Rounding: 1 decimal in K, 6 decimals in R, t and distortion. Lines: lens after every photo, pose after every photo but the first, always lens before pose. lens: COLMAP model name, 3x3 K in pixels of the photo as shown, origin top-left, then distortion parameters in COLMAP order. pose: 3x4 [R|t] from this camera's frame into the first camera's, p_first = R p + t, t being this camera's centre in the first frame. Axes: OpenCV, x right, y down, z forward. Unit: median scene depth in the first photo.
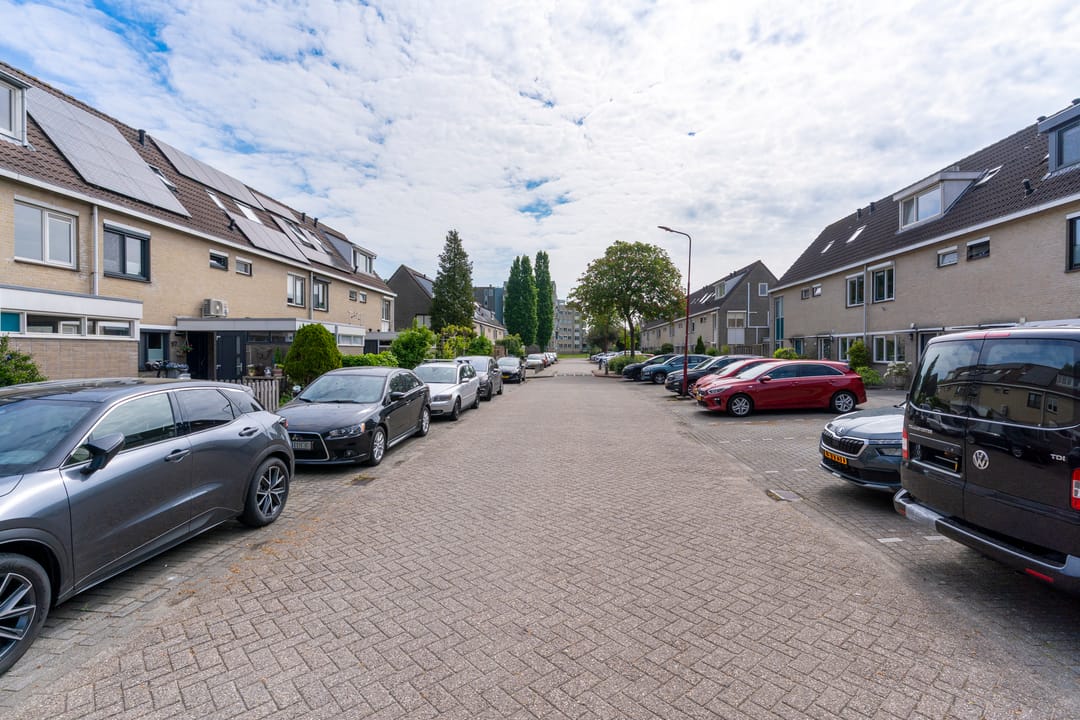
lens RADIAL K [[510.6, 0, 536.5], [0, 510.6, 356.9], [0, 0, 1]] dist [0.002095, -0.001553]
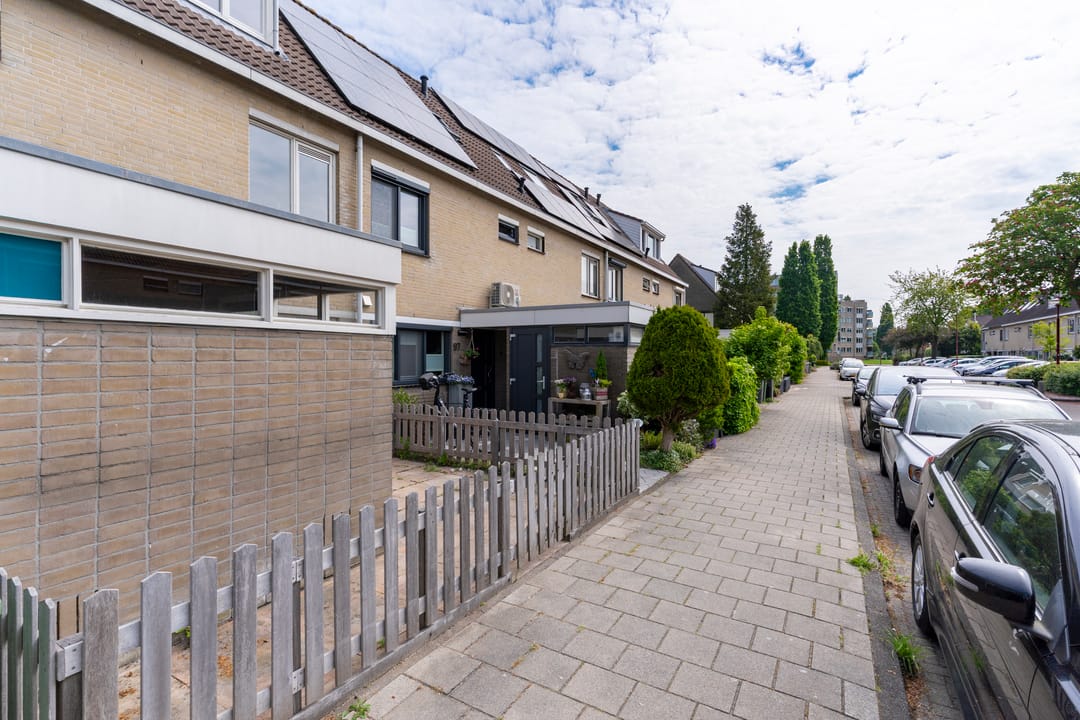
lens RADIAL K [[521.7, 0, 535.4], [0, 521.7, 359.5], [0, 0, 1]] dist [0.005648, -0.002449]
pose [[0.895533, 0.004255, -0.444976, -0.279509], [-0.006059, 0.999978, -0.002633, -0.006395], [0.444955, 0.005054, 0.895539, 0.386796]]
